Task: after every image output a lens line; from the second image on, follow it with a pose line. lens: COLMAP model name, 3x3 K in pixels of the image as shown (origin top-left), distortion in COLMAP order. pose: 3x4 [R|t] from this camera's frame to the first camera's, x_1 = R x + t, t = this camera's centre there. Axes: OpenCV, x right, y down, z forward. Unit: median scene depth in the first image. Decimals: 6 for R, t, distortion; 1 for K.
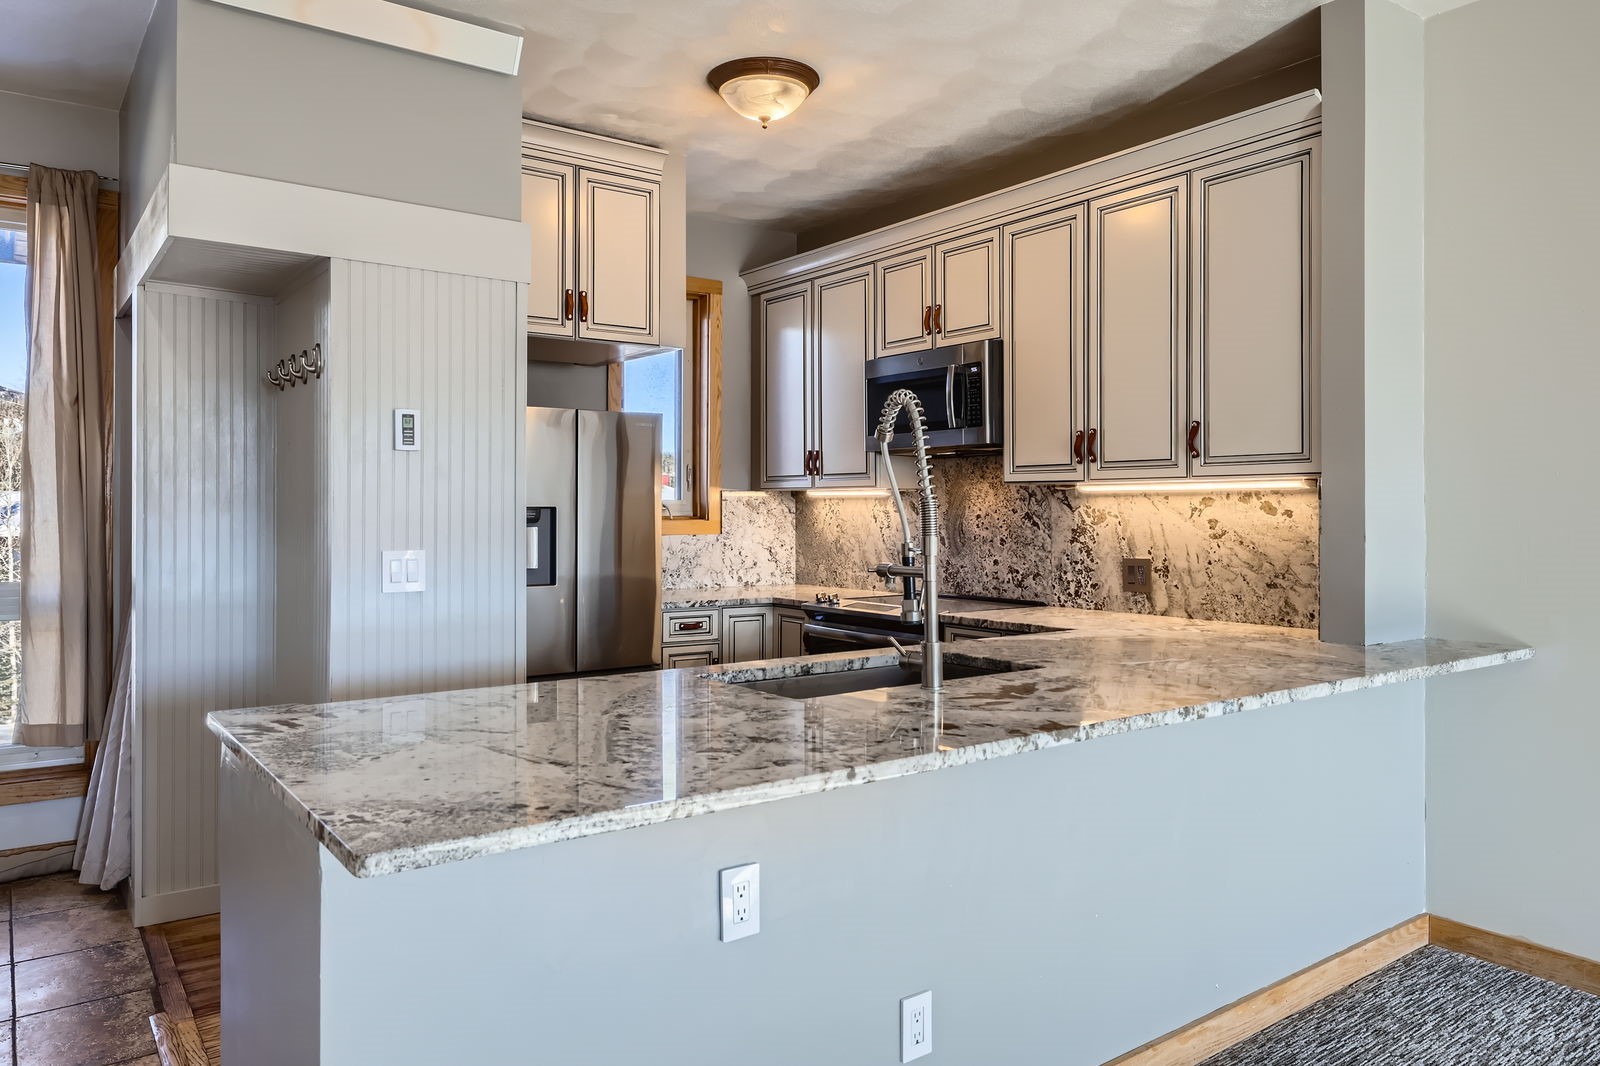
lens RADIAL K [[1097.7, 0, 800.9], [0, 1097.7, 490.8], [0, 0, 1]] dist [0.011647, 0.003588]
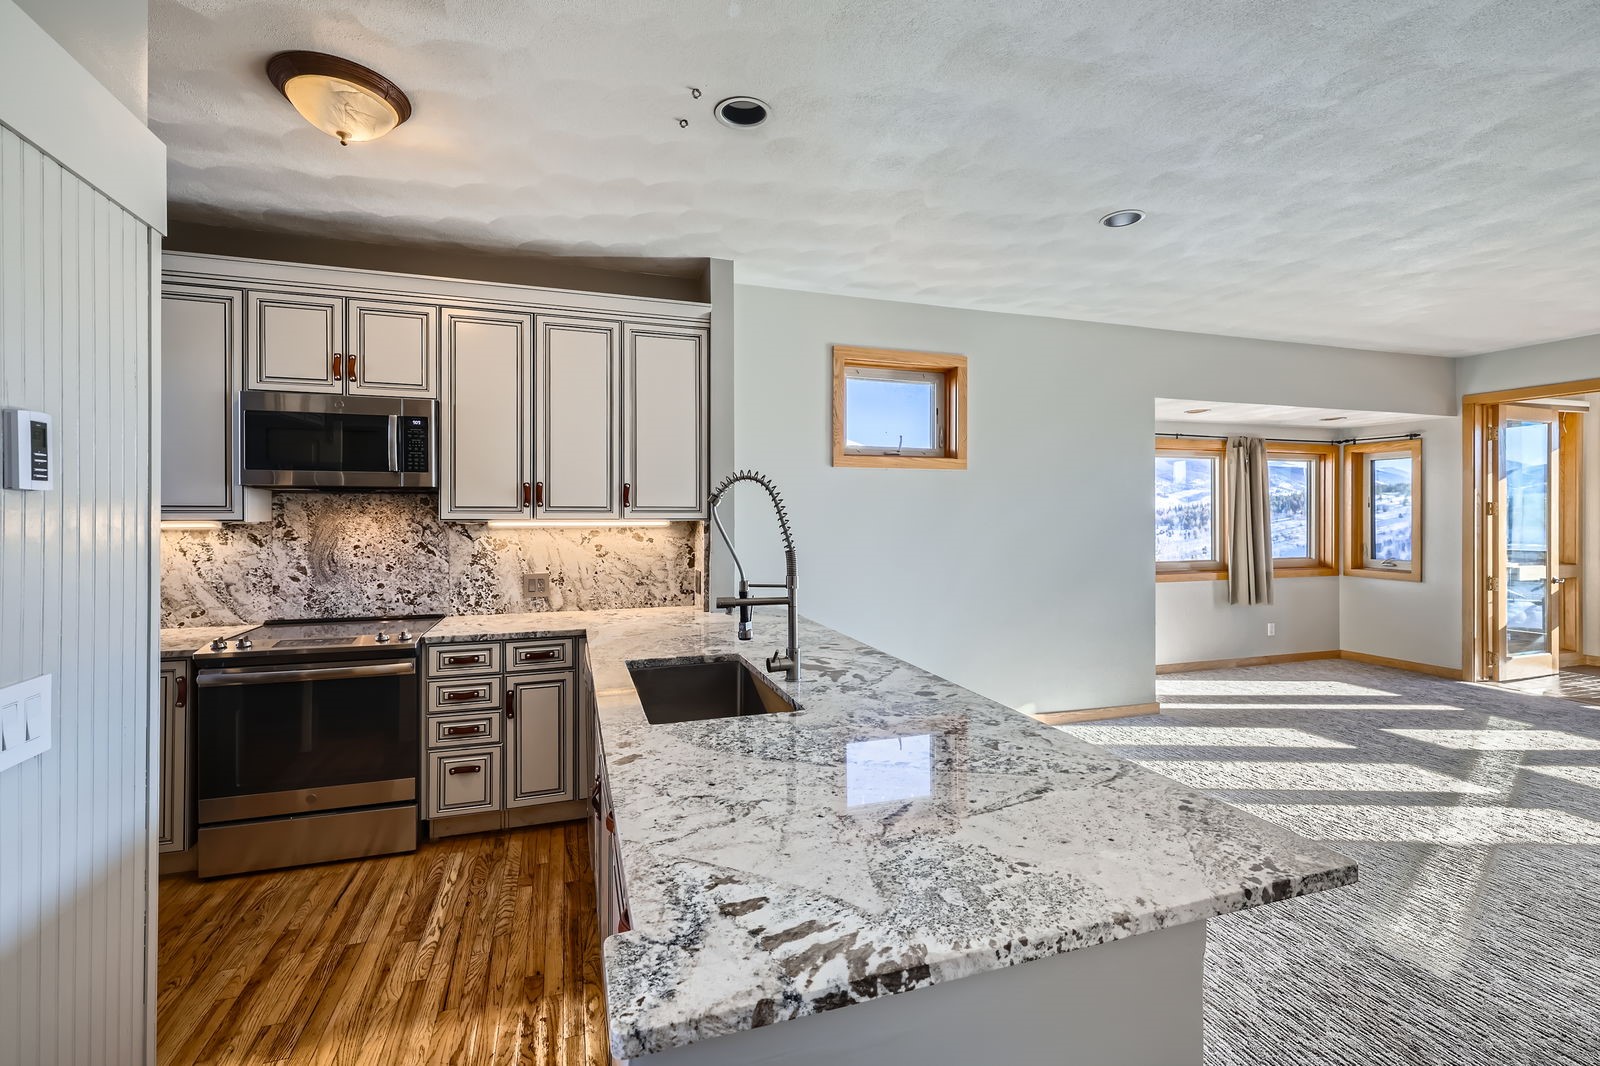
lens RADIAL K [[677.2, 0, 782.5], [0, 677.2, 513.3], [0, 0, 1]] dist [0.003369, -0.000336]
pose [[0.317250, 0.001822, 0.948340, -0.382954], [-0.017759, 0.999834, 0.004020, -0.022925], [-0.948176, -0.018117, 0.317230, 0.384276]]
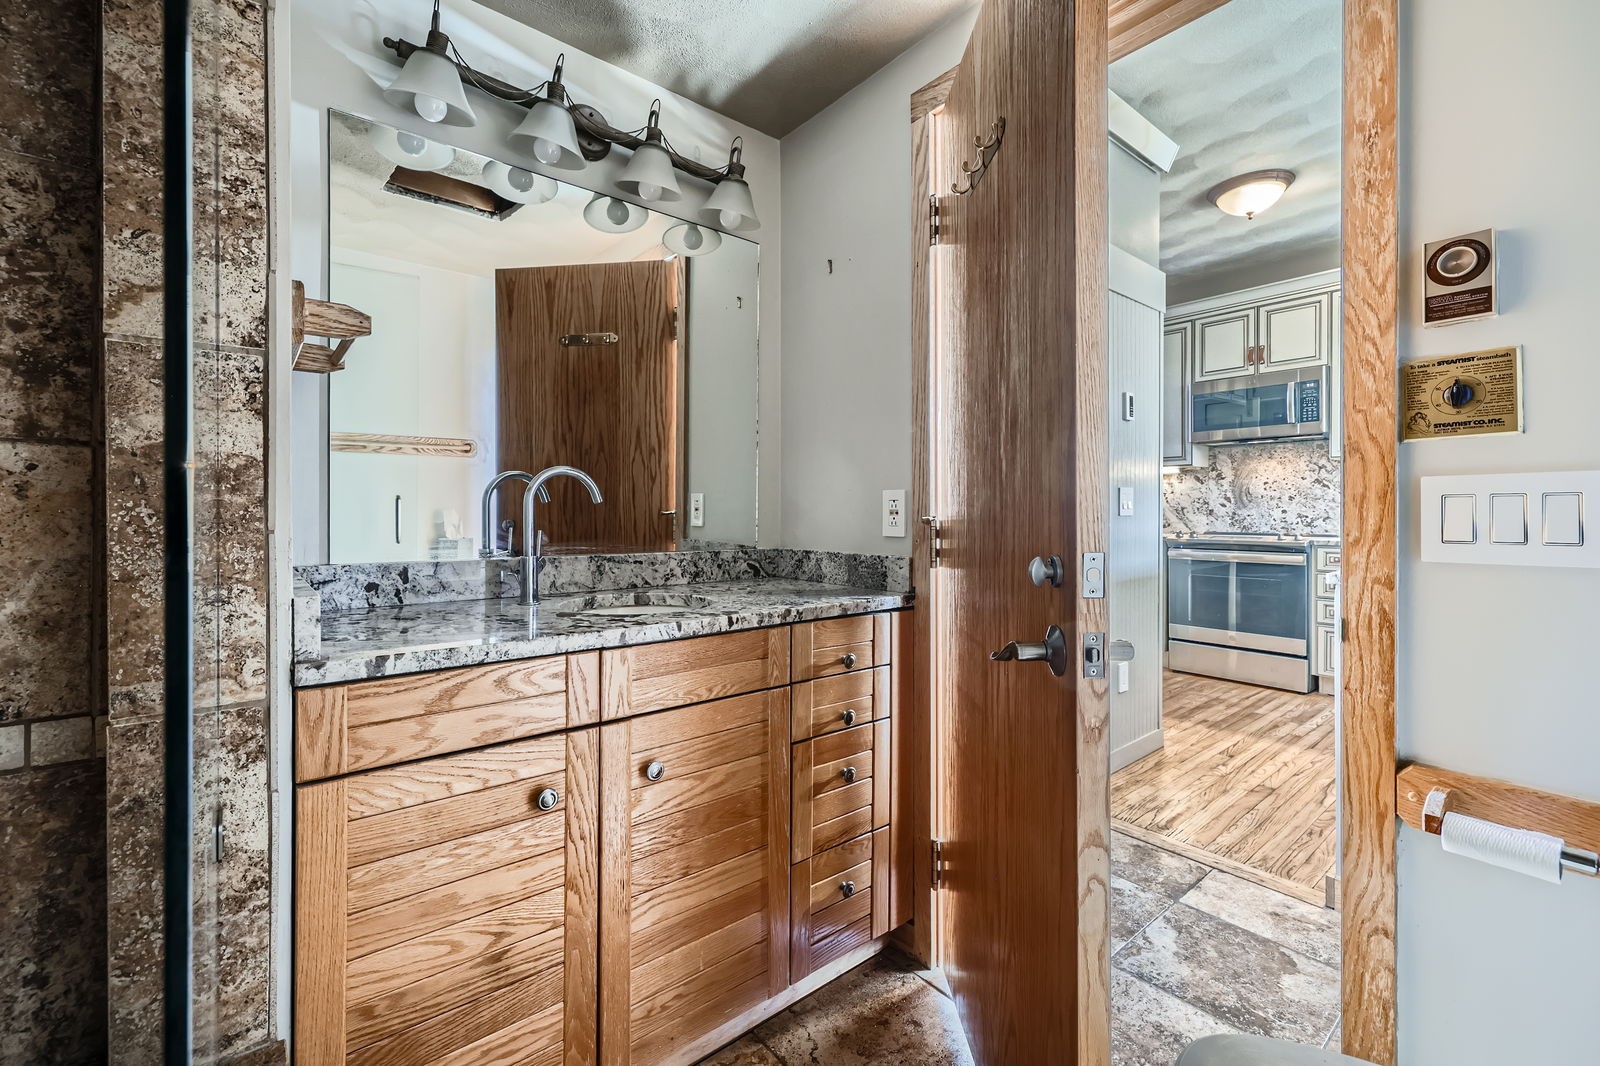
lens RADIAL K [[677.2, 0, 792.6], [0, 677.2, 515.9], [0, 0, 1]] dist [0.003369, -0.000336]
pose [[0.998623, -0.002475, 0.052396, -0.599265], [0.001201, 0.999704, 0.024319, 0.048863], [-0.052441, -0.024222, 0.998330, 0.068948]]
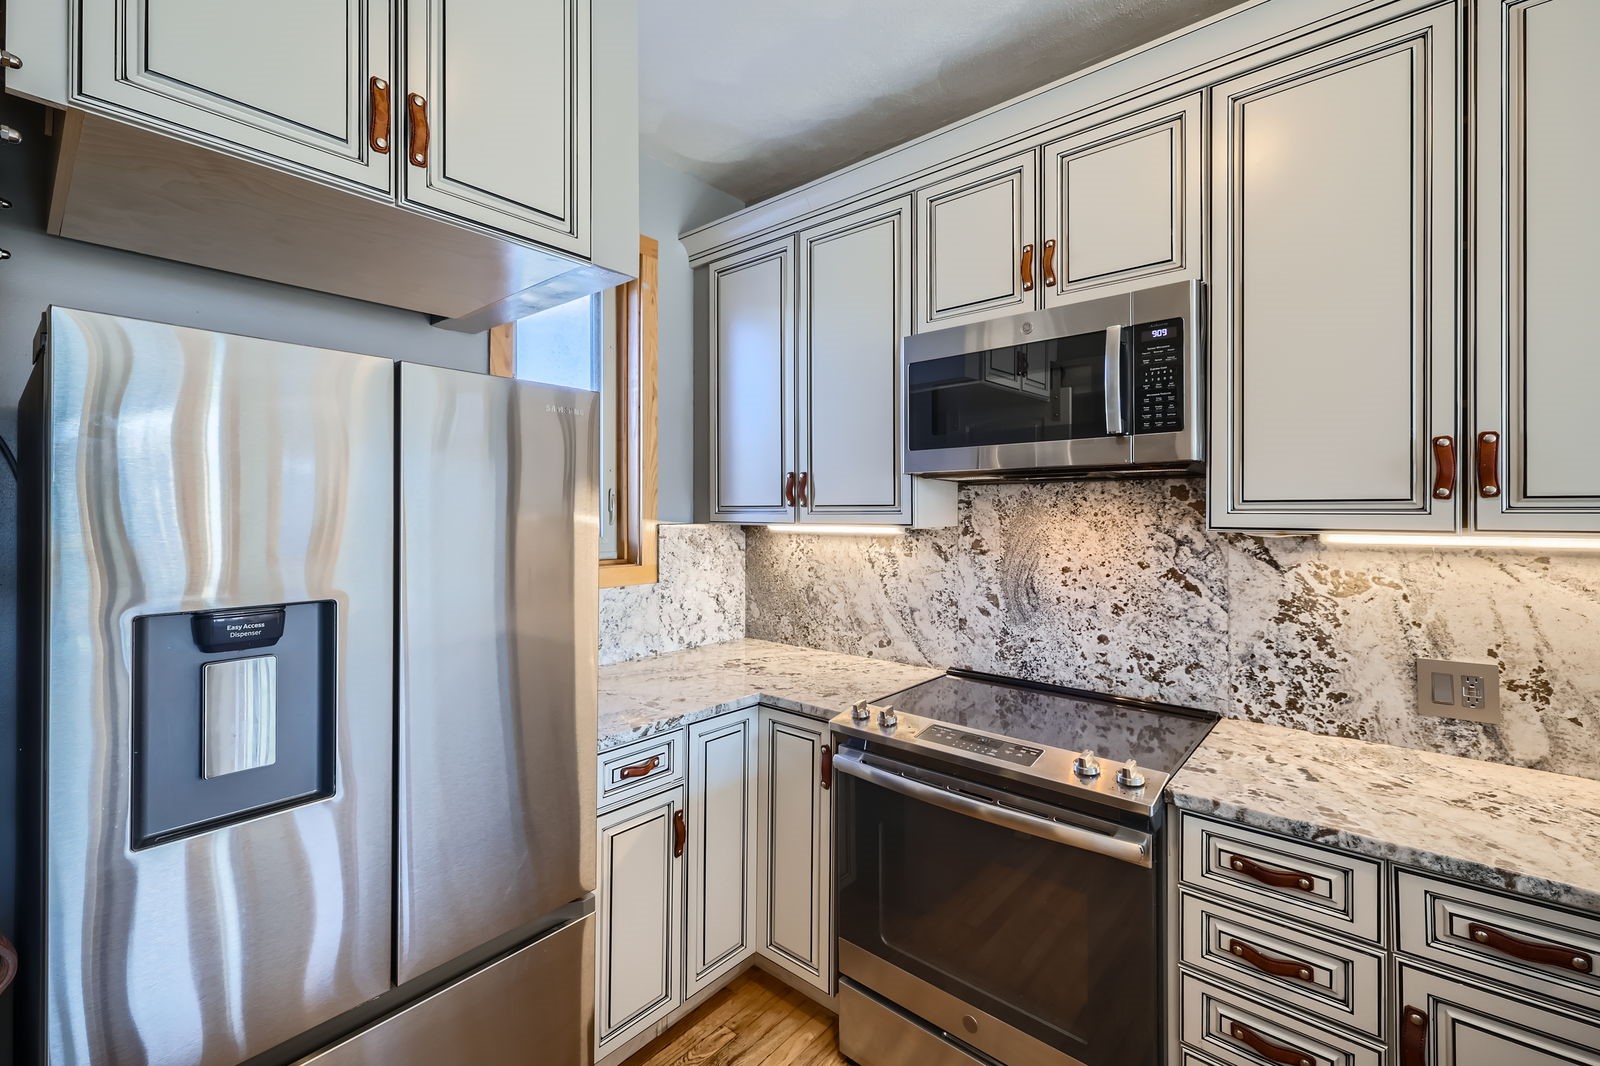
lens RADIAL K [[677.2, 0, 790.4], [0, 677.2, 512.8], [0, 0, 1]] dist [0.003369, -0.000336]
pose [[0.975225, 0.000186, 0.221216, -0.106692], [-0.004037, 0.999848, 0.016956, -0.019743], [-0.221179, -0.017429, 0.975077, 0.661336]]
